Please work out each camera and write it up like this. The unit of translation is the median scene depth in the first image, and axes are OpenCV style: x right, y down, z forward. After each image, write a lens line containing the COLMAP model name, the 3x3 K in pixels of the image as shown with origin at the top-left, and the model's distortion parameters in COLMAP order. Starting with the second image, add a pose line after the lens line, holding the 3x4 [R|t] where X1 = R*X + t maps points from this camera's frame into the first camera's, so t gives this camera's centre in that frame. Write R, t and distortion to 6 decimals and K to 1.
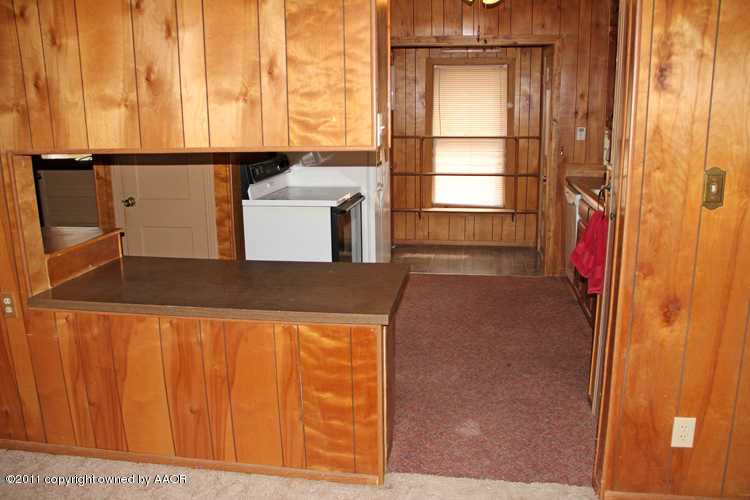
lens RADIAL K [[627.8, 0, 375.0], [0, 627.8, 250.0], [0, 0, 1]] dist [-0.058812, 0.004579]
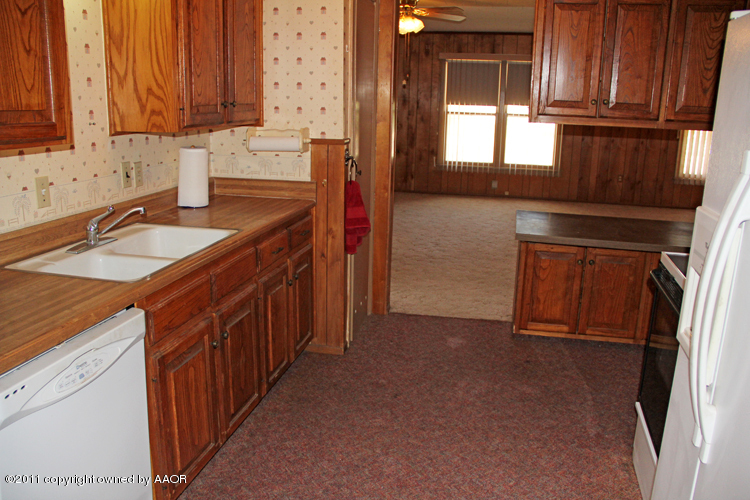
lens RADIAL K [[627.8, 0, 375.0], [0, 627.8, 250.0], [0, 0, 1]] dist [-0.058812, 0.004579]
pose [[-0.997686, -0.024919, 0.063263, 0.201225], [0.007347, 0.885466, 0.464646, -0.405057], [-0.067595, 0.464035, -0.883234, 1.734661]]
